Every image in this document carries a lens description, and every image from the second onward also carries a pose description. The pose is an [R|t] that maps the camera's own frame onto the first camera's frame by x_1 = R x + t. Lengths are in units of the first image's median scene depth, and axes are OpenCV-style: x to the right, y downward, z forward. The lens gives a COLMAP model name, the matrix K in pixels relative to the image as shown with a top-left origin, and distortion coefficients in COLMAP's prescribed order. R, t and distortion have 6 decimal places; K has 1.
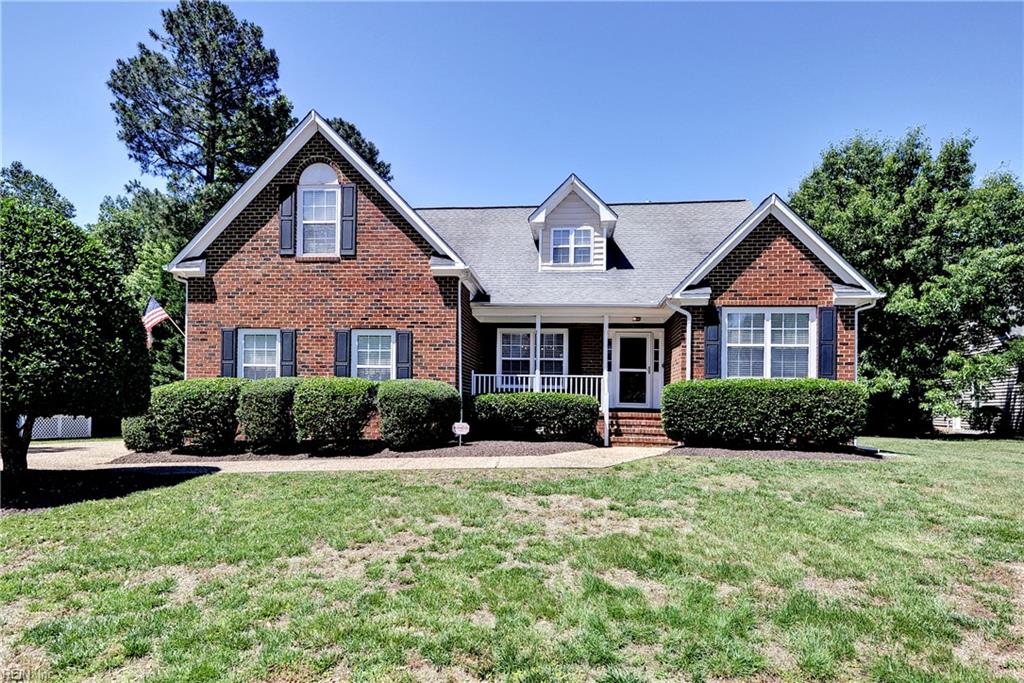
lens RADIAL K [[531.0, 0, 512.4], [0, 531.0, 391.5], [0, 0, 1]] dist [0.015119, -0.001406]
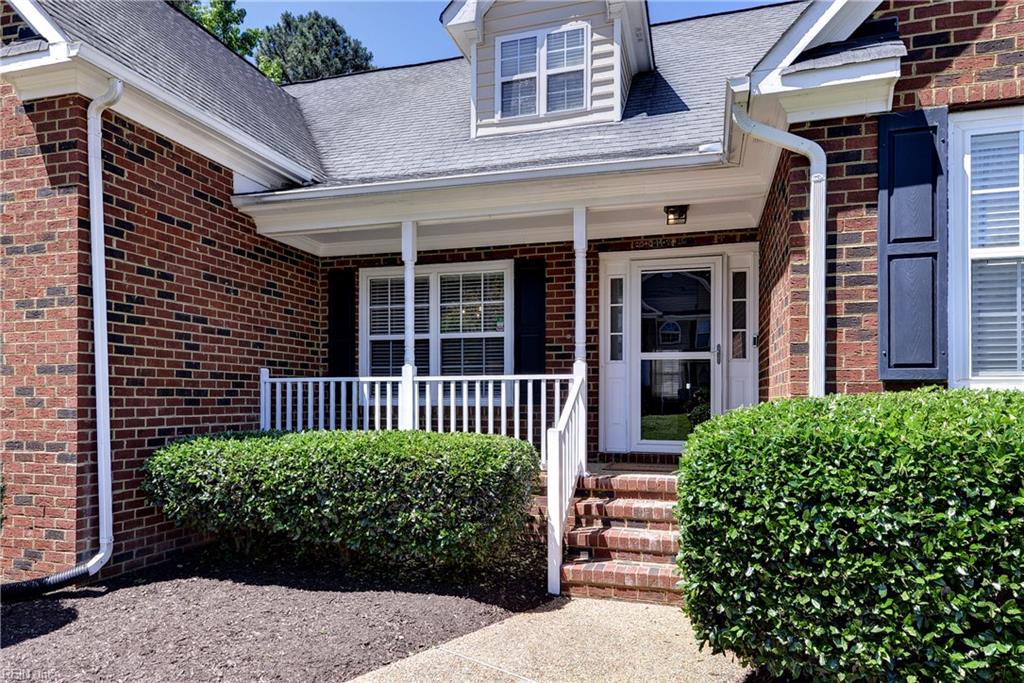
lens RADIAL K [[632.5, 0, 510.8], [0, 632.5, 395.2], [0, 0, 1]] dist [0.016198, -0.002607]
pose [[0.984858, -0.019632, -0.172251, 0.224190], [0.022960, 0.999586, 0.017349, -0.026719], [0.171839, -0.021041, 0.984900, 0.629371]]
